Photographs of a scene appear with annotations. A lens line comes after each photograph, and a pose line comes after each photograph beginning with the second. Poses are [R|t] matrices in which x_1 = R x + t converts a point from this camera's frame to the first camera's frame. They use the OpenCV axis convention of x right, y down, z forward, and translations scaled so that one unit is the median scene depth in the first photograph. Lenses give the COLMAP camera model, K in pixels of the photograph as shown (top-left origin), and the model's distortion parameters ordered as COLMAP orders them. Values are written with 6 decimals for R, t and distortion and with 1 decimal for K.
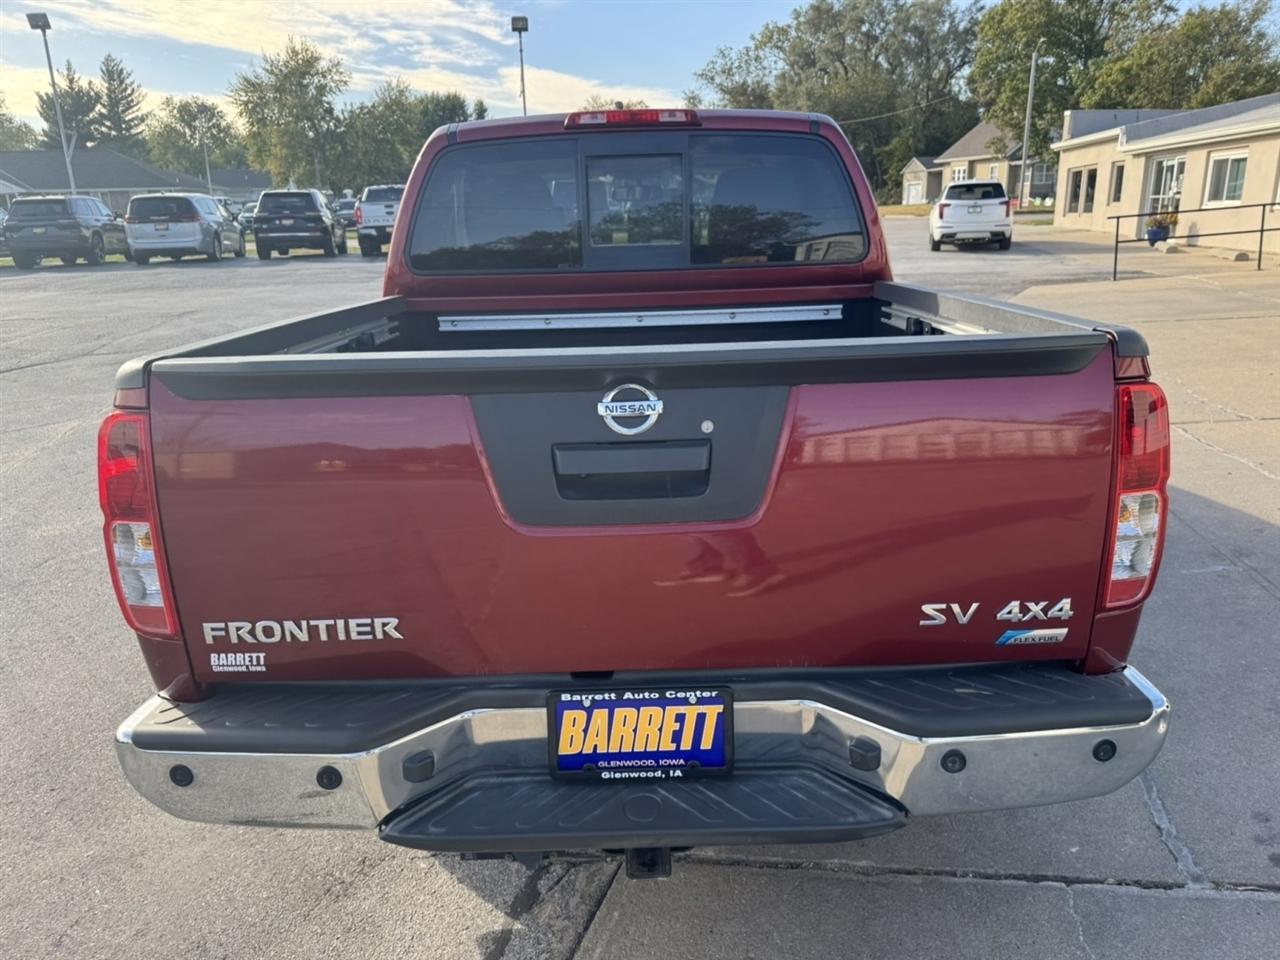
lens RADIAL K [[922.5, 0, 665.9], [0, 922.5, 487.7], [0, 0, 1]] dist [0.022813, -0.024917]
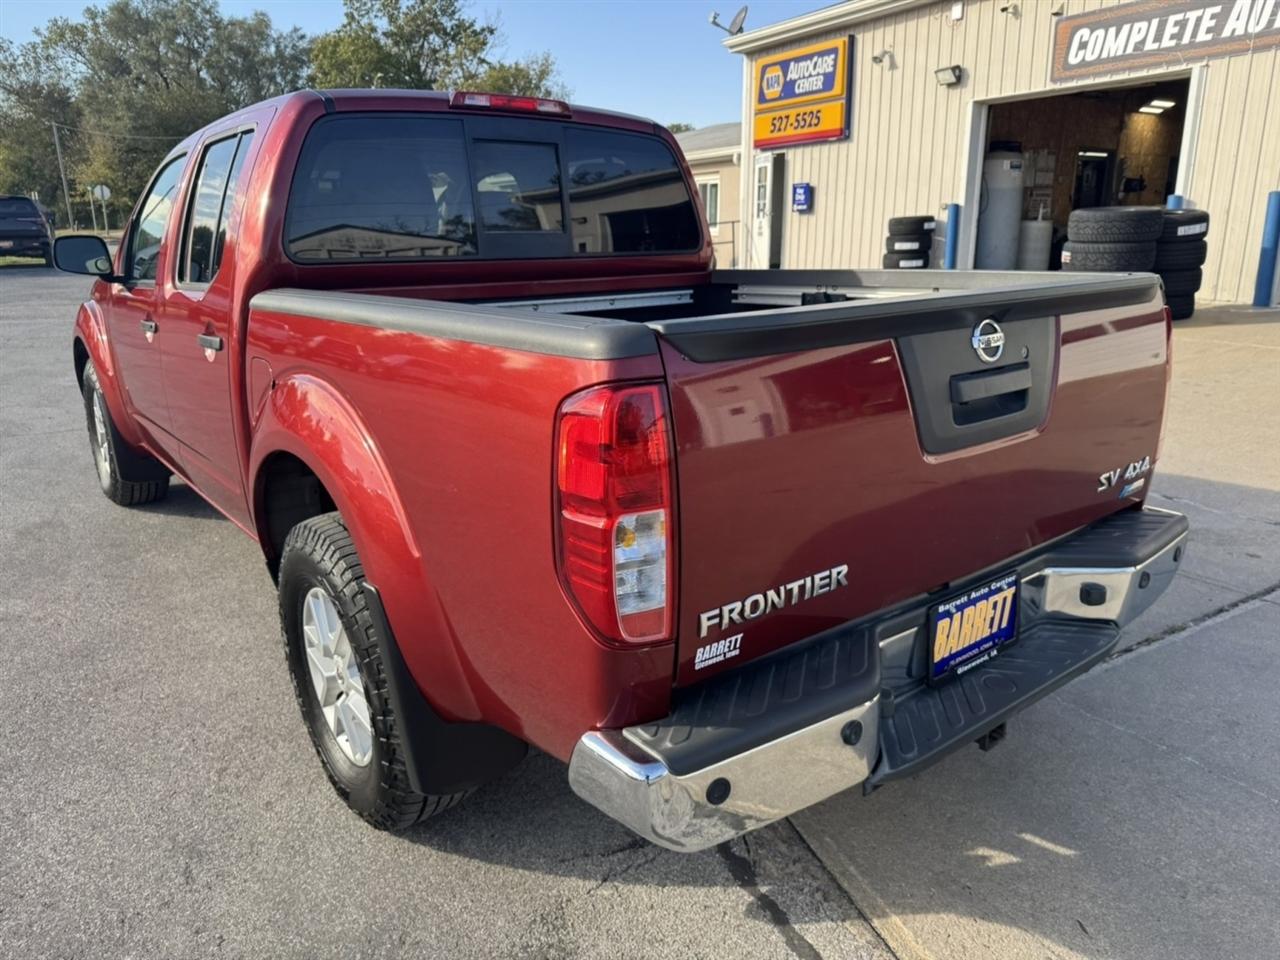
lens RADIAL K [[922.5, 0, 647.2], [0, 922.5, 476.0], [0, 0, 1]] dist [0.022813, -0.024917]
pose [[0.789018, -0.142537, 0.597607, -0.565253], [0.165561, 0.986060, 0.016599, -0.003908], [-0.591642, 0.085843, 0.801617, 0.166532]]
